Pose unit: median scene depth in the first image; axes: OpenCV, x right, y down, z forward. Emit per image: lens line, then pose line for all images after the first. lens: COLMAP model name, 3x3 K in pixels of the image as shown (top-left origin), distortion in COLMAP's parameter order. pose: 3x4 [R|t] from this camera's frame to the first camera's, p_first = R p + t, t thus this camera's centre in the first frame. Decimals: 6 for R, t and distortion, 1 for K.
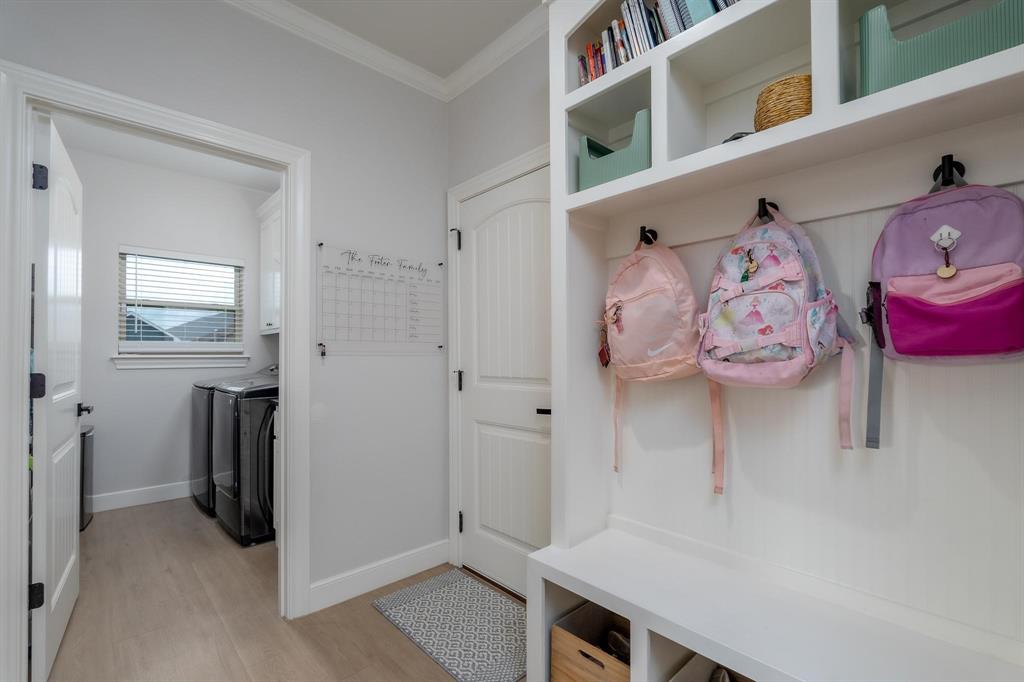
lens RADIAL K [[461.7, 0, 510.7], [0, 461.7, 345.3], [0, 0, 1]] dist [-0.011470, -0.004130]
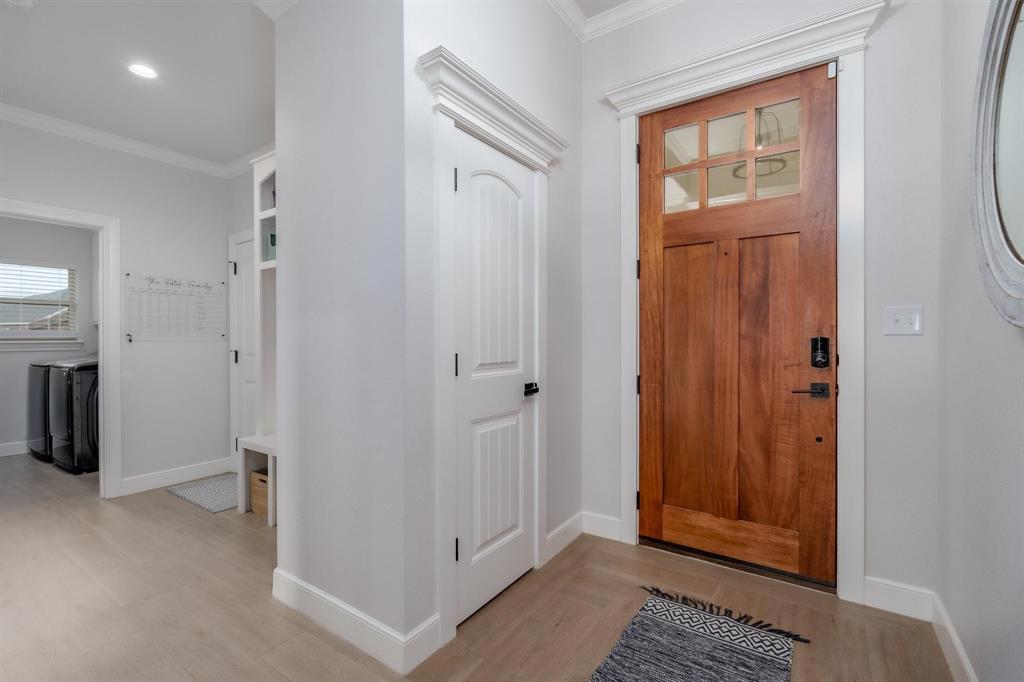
lens RADIAL K [[461.7, 0, 535.9], [0, 461.7, 333.7], [0, 0, 1]] dist [-0.011470, -0.004130]
pose [[0.967488, -0.001862, 0.252911, 0.465291], [-0.001025, 0.999936, 0.011281, -0.020602], [-0.252916, -0.011173, 0.967424, -0.754696]]
